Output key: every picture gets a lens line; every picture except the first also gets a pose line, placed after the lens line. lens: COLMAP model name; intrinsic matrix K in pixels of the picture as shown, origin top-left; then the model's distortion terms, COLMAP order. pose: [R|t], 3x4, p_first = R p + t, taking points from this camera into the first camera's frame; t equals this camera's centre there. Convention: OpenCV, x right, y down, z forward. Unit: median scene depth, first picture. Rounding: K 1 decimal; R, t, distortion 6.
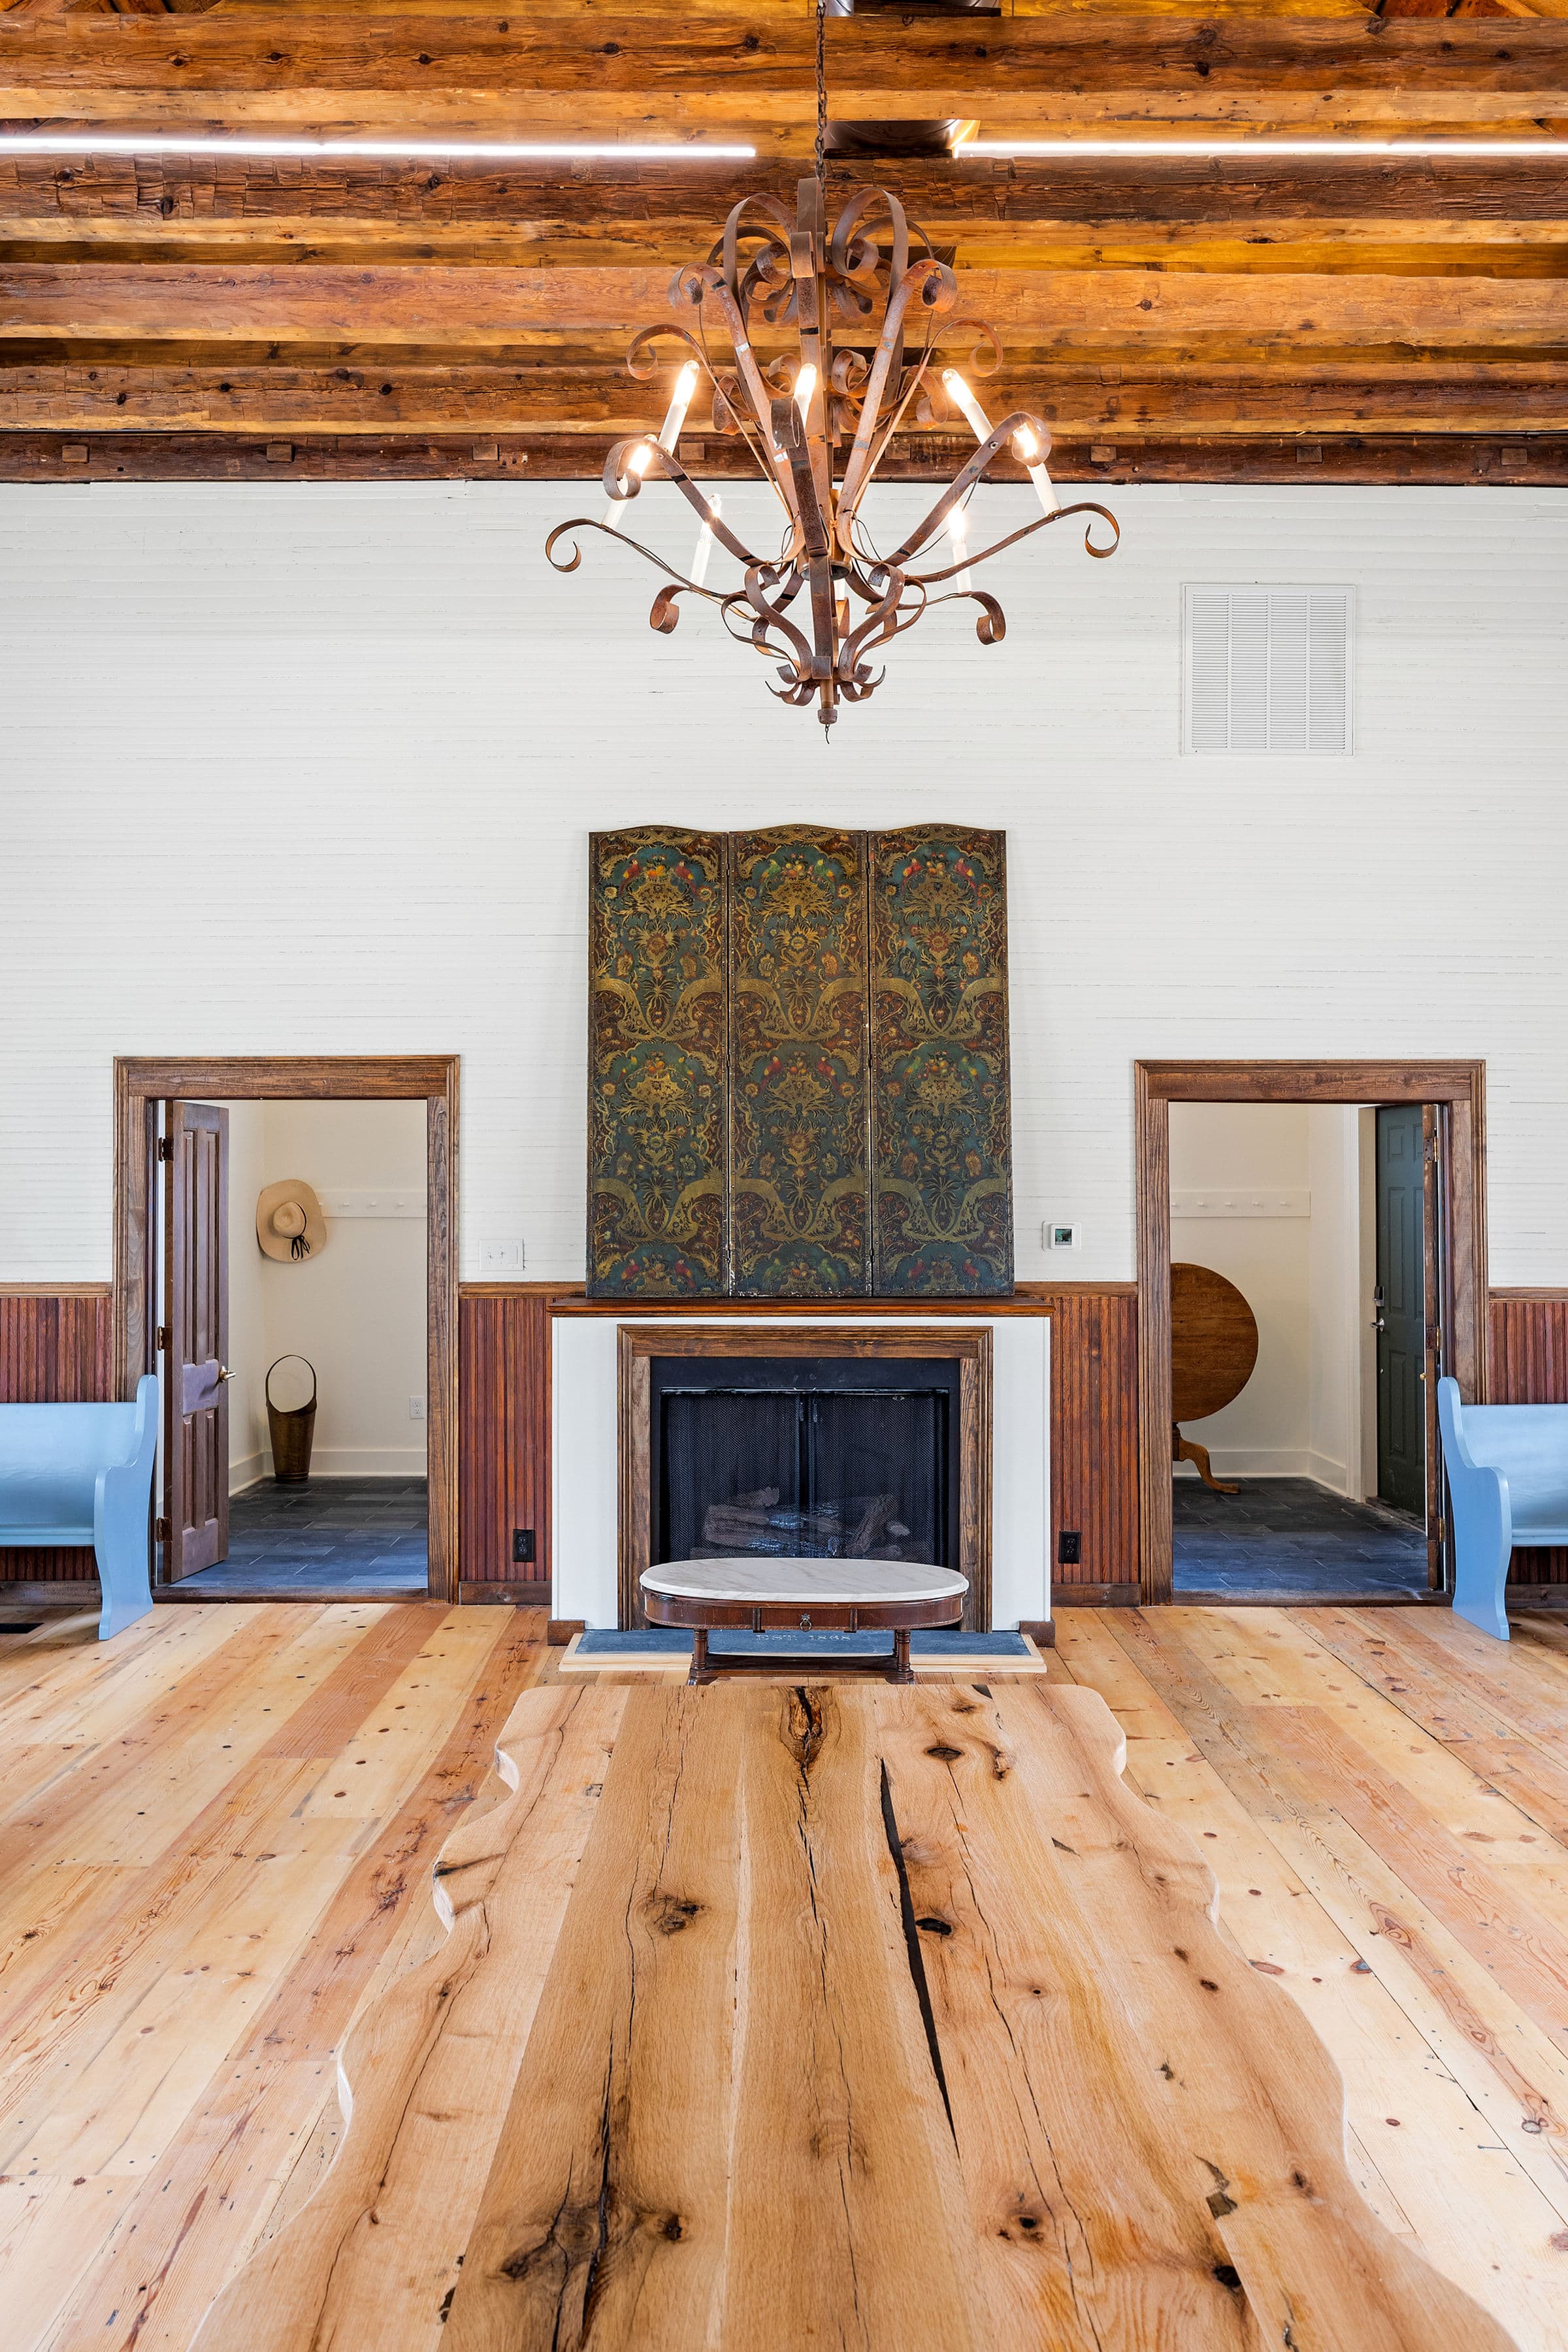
lens RADIAL K [[1718.2, 0, 826.3], [0, 1718.2, 1218.0], [0, 0, 1]] dist [-0.012528, -0.001167]
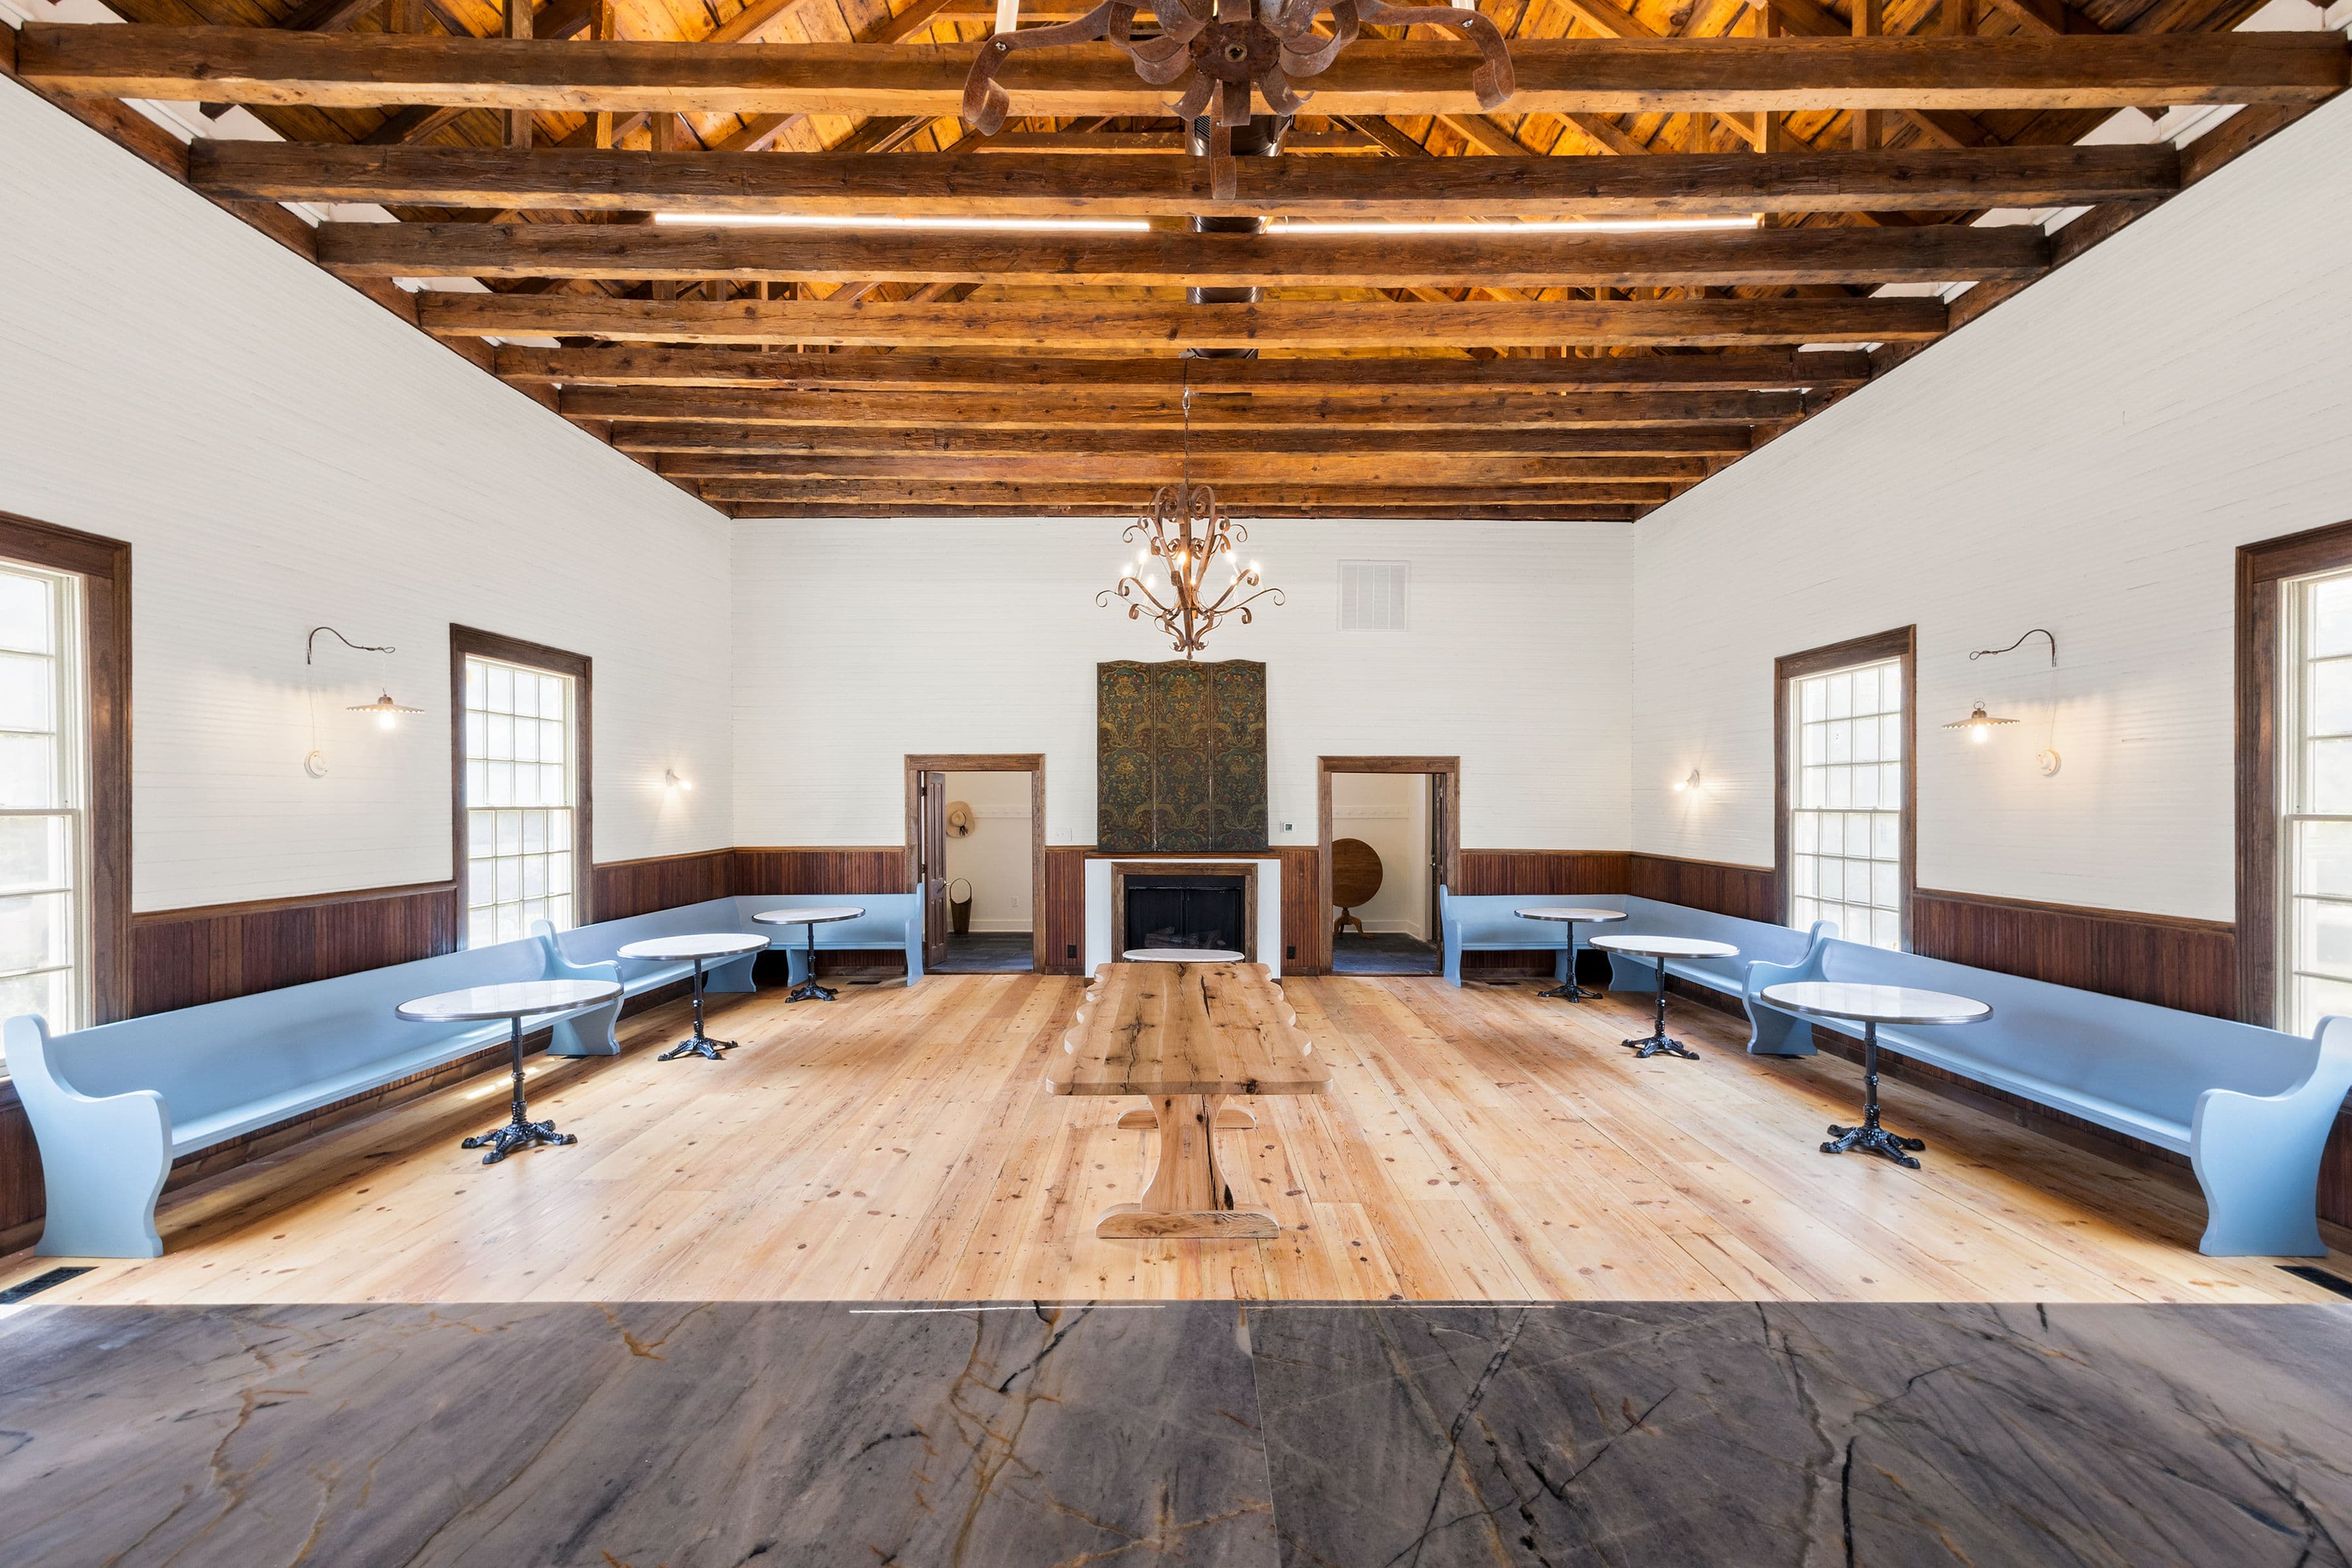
lens RADIAL K [[949.4, 0, 1204.9], [0, 949.4, 866.2], [0, 0, 1]] dist [0.012841, -0.000340]
pose [[0.999992, -0.000031, 0.004079, 0.011517], [-0.000197, 0.998436, 0.055902, -0.009973], [-0.004074, -0.055902, 0.998428, -0.379413]]
